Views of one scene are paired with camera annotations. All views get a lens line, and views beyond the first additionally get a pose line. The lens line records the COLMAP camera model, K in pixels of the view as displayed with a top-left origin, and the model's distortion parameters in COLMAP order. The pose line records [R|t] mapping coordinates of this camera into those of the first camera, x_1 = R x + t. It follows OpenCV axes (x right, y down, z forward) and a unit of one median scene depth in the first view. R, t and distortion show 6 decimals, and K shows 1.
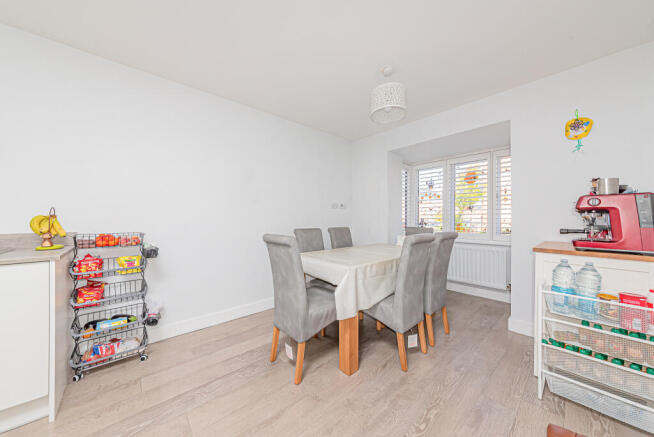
lens RADIAL K [[231.1, 0, 325.1], [0, 231.1, 218.5], [0, 0, 1]] dist [-0.000370, -0.000059]
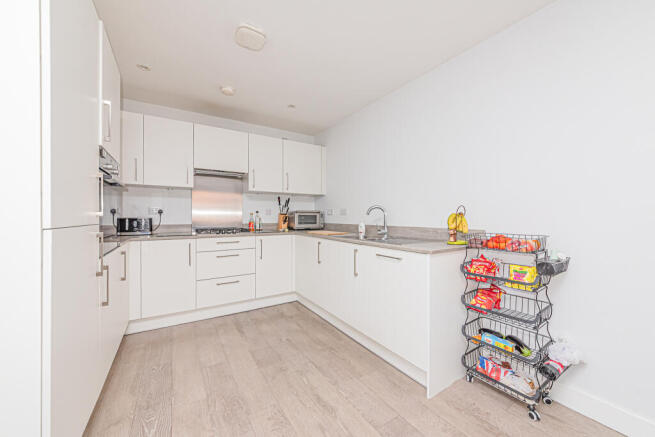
lens RADIAL K [[245.7, 0, 327.5], [0, 245.7, 218.5], [0, 0, 1]] dist [-0.000528, -0.000081]
pose [[-0.161087, 0.007179, -0.986914, 0.045256], [-0.003164, 0.999965, 0.007790, 0.003584], [0.986935, 0.004377, -0.161059, 0.520362]]
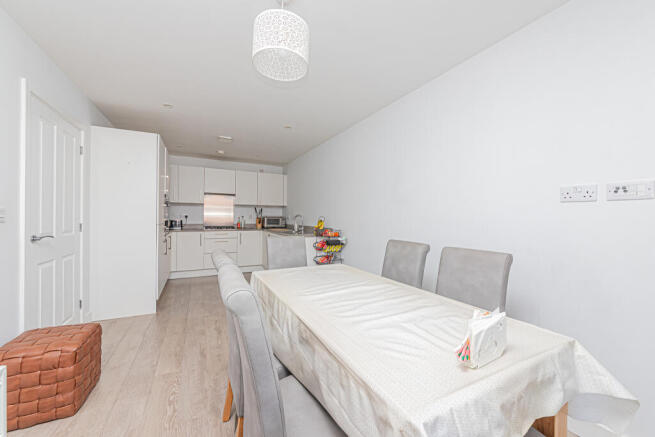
lens RADIAL K [[255.5, 0, 327.5], [0, 255.5, 218.5], [0, 0, 1]] dist [-0.000704, -0.000080]
pose [[-0.260499, 0.001613, -0.965473, 1.106135], [-0.012070, 0.999915, 0.004928, -0.037264], [0.965399, 0.012937, -0.260457, 1.569010]]
